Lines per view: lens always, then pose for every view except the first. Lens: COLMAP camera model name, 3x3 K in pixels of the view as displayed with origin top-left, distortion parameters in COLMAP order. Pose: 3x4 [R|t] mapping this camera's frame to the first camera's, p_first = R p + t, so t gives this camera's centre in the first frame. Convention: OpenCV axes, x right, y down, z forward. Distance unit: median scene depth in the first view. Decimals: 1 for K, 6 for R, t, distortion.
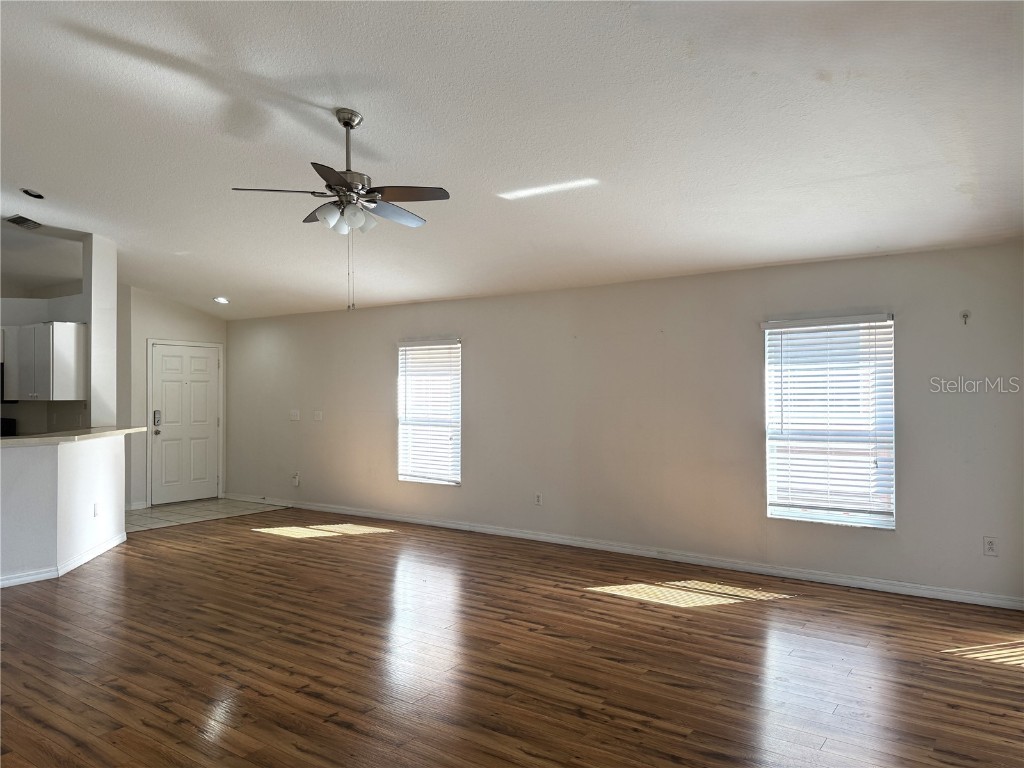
lens RADIAL K [[702.6, 0, 512.0], [0, 702.6, 384.0], [0, 0, 1]] dist [0.154821, -0.241258]
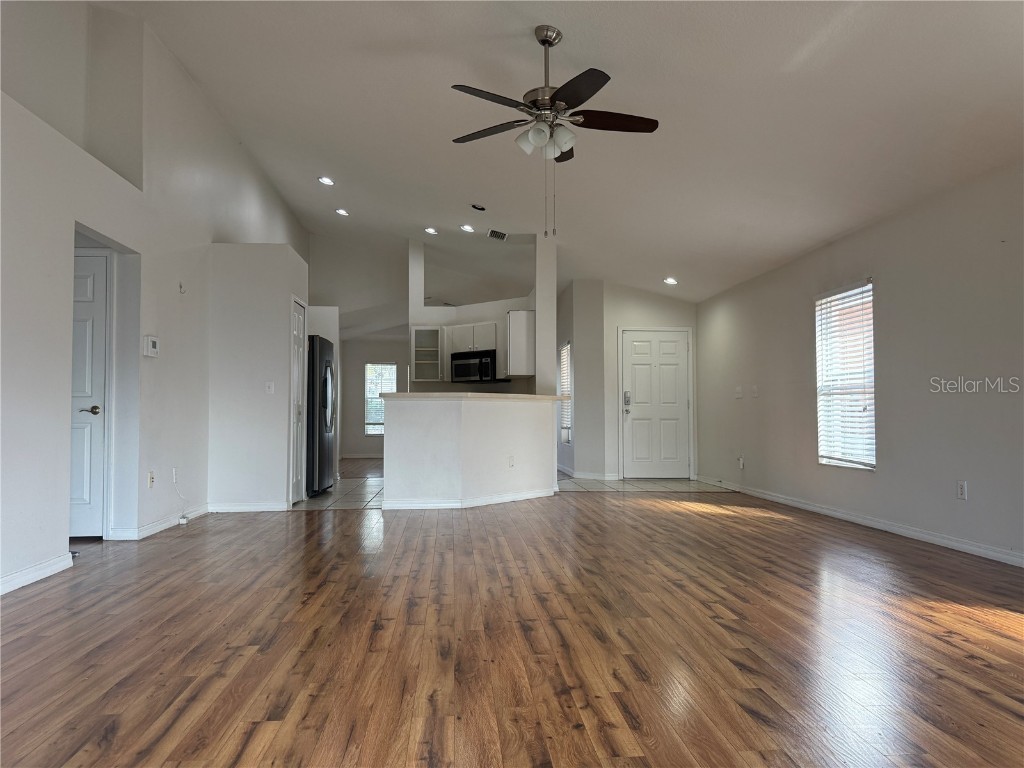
lens RADIAL K [[715.6, 0, 512.0], [0, 715.6, 384.0], [0, 0, 1]] dist [0.009132, 0.001150]
pose [[0.648155, -0.034572, -0.760724, 0.262455], [0.014363, 0.999346, -0.033179, 0.071706], [0.761373, 0.010579, 0.648227, 0.203391]]
